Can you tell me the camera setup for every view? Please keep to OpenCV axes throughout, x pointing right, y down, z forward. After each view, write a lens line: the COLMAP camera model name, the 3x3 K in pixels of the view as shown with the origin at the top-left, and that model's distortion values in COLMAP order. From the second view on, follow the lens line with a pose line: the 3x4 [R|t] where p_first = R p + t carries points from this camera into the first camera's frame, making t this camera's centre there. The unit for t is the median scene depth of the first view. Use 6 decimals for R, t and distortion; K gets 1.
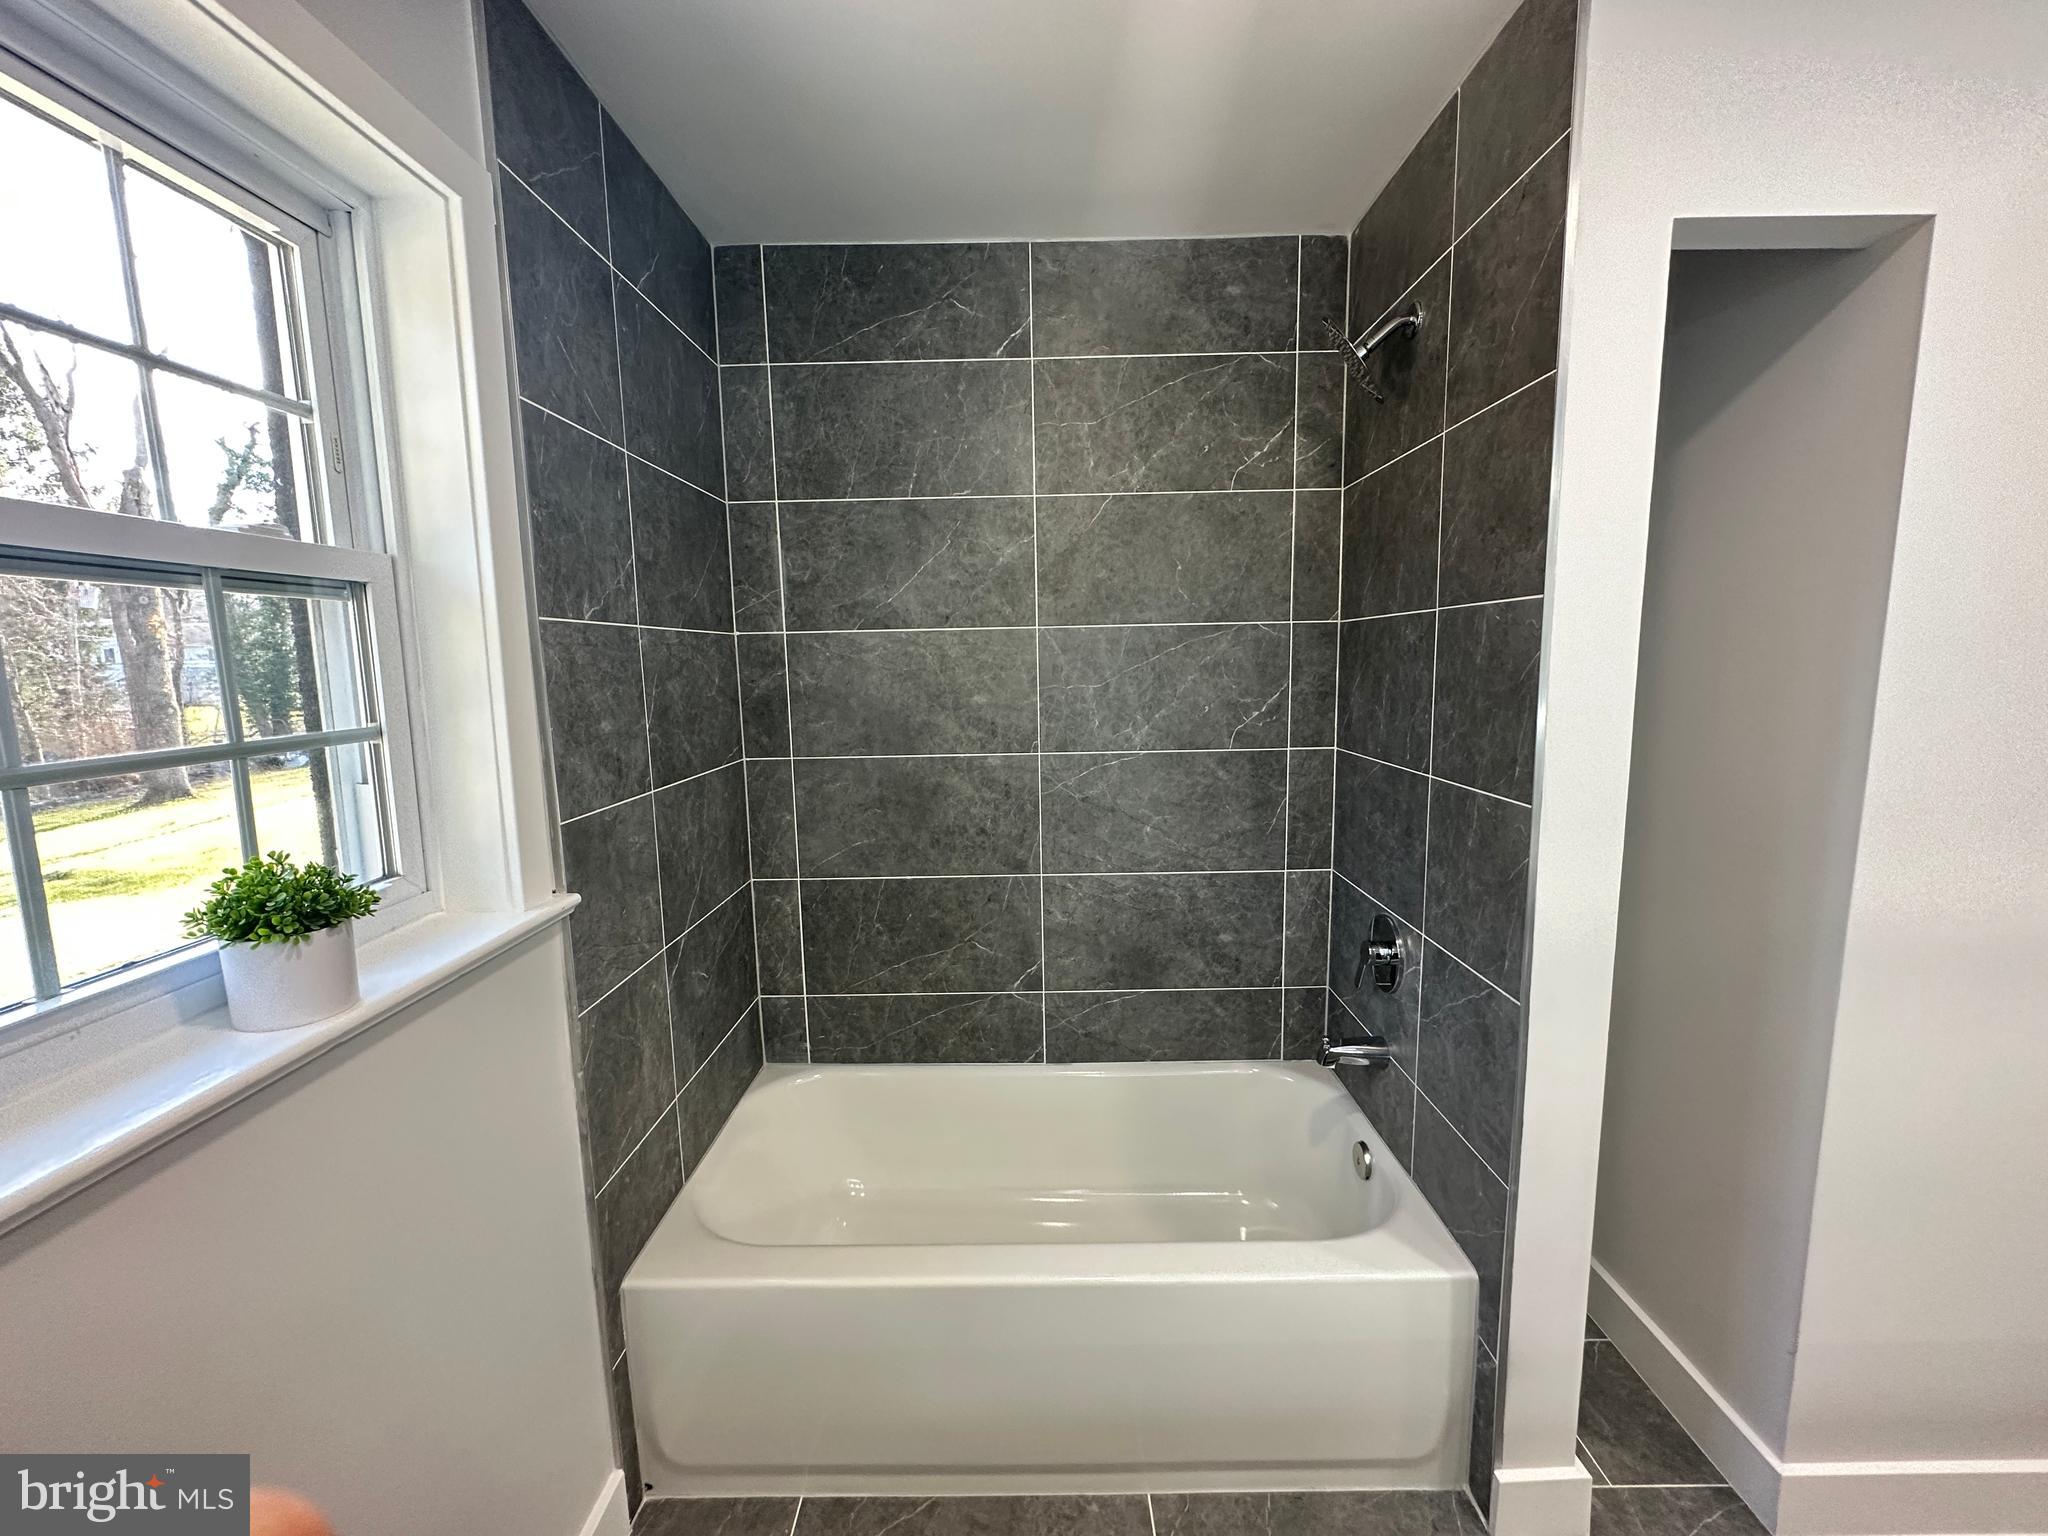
lens RADIAL K [[824.9, 0, 1031.3], [0, 824.9, 768.9], [0, 0, 1]] dist [0.000532, 0.000090]
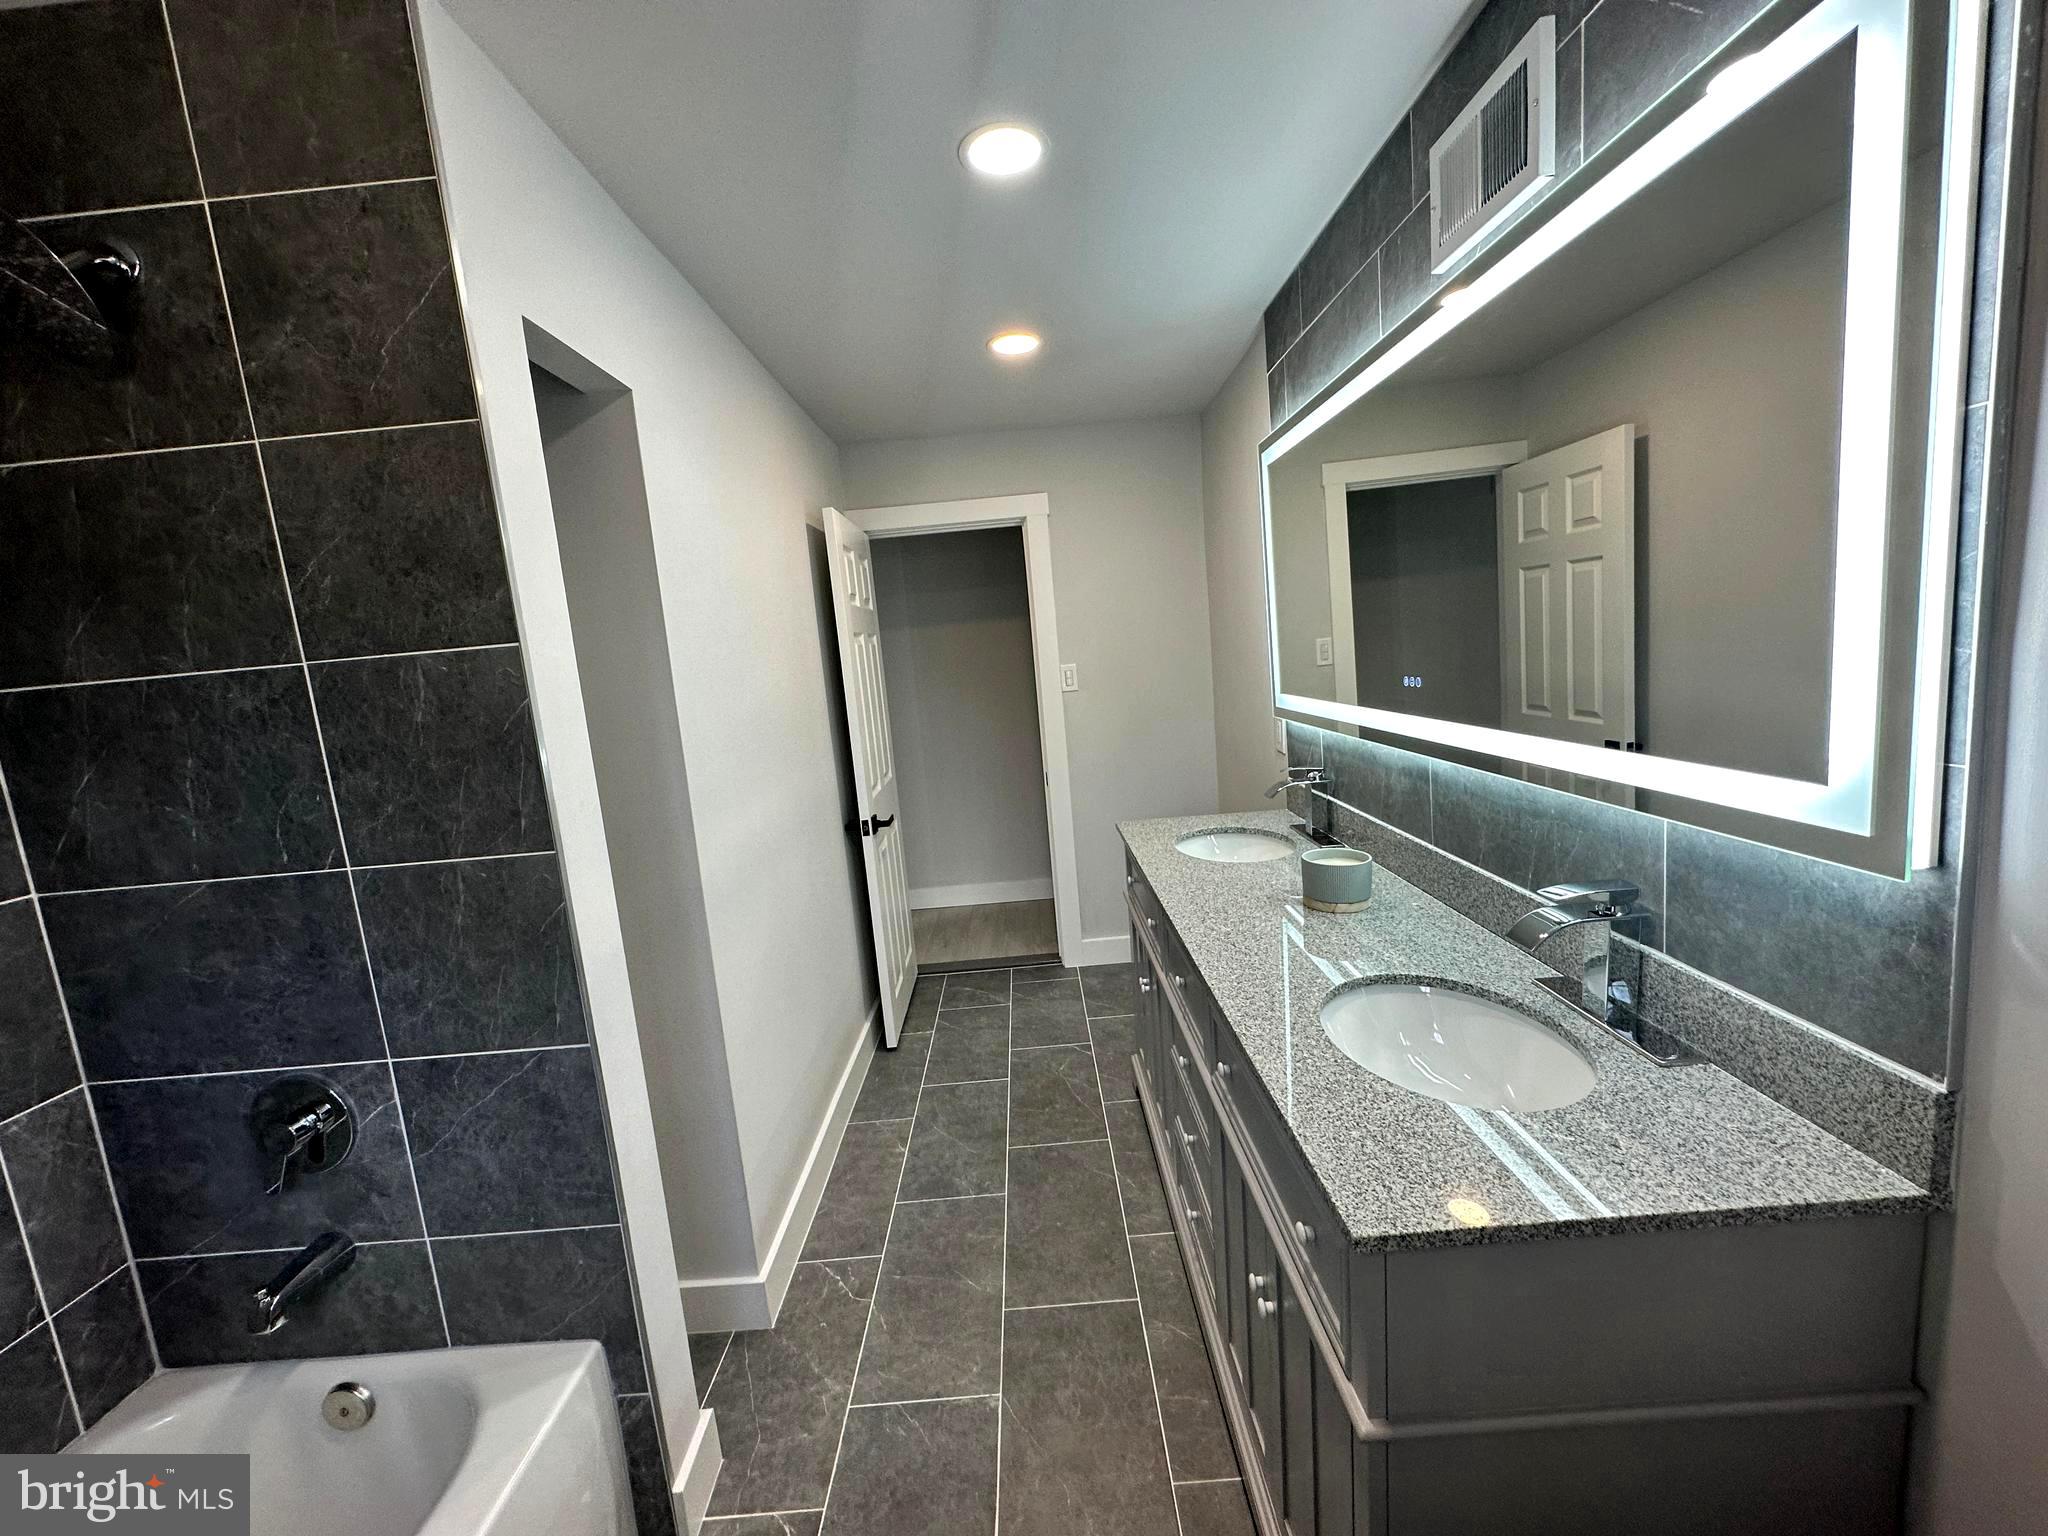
lens RADIAL K [[824.9, 0, 1018.6], [0, 824.9, 763.5], [0, 0, 1]] dist [0.000532, 0.000090]
pose [[-0.003939, -0.125039, 0.992144, -0.349154], [0.219630, 0.967818, 0.122845, -0.053396], [-0.975575, 0.218388, 0.023650, 0.374106]]
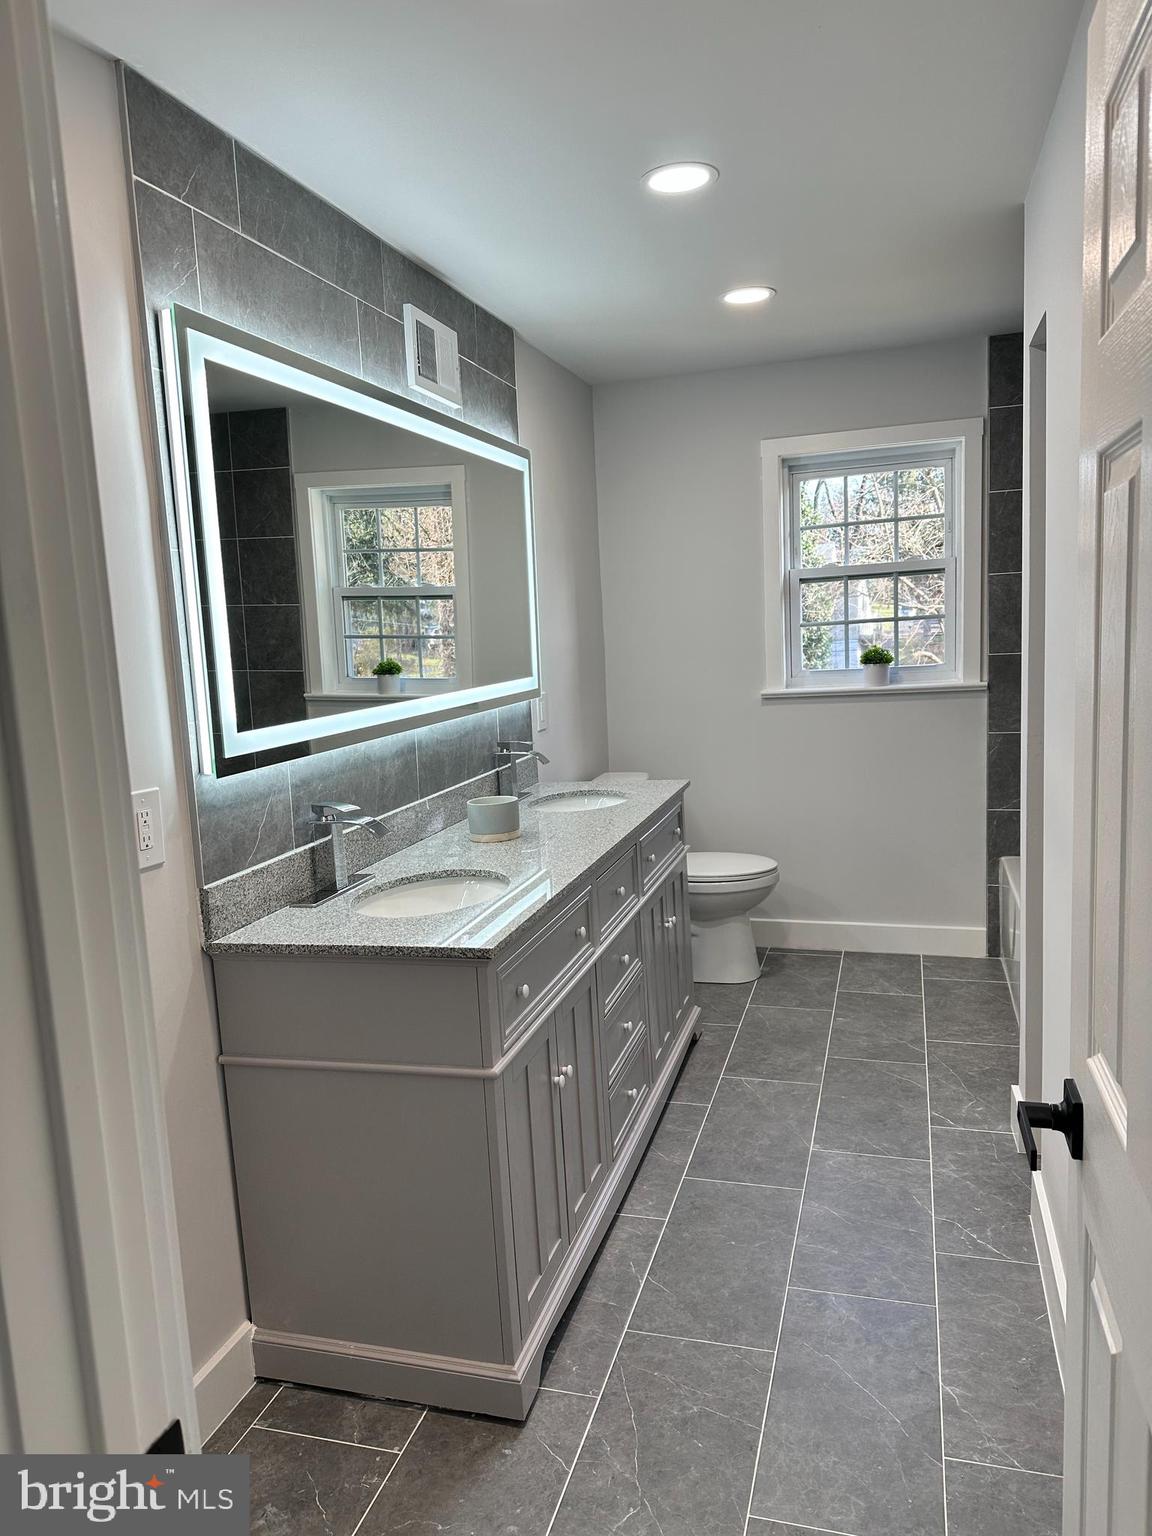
lens RADIAL K [[1061.3, 0, 574.7], [0, 1061.3, 767.1], [0, 0, 1]] dist [0.021456, -0.033025]
pose [[-0.284641, 0.157416, -0.945621, 2.669348], [-0.071928, 0.980138, 0.184813, -0.108267], [0.955932, 0.120622, -0.267665, 0.650187]]
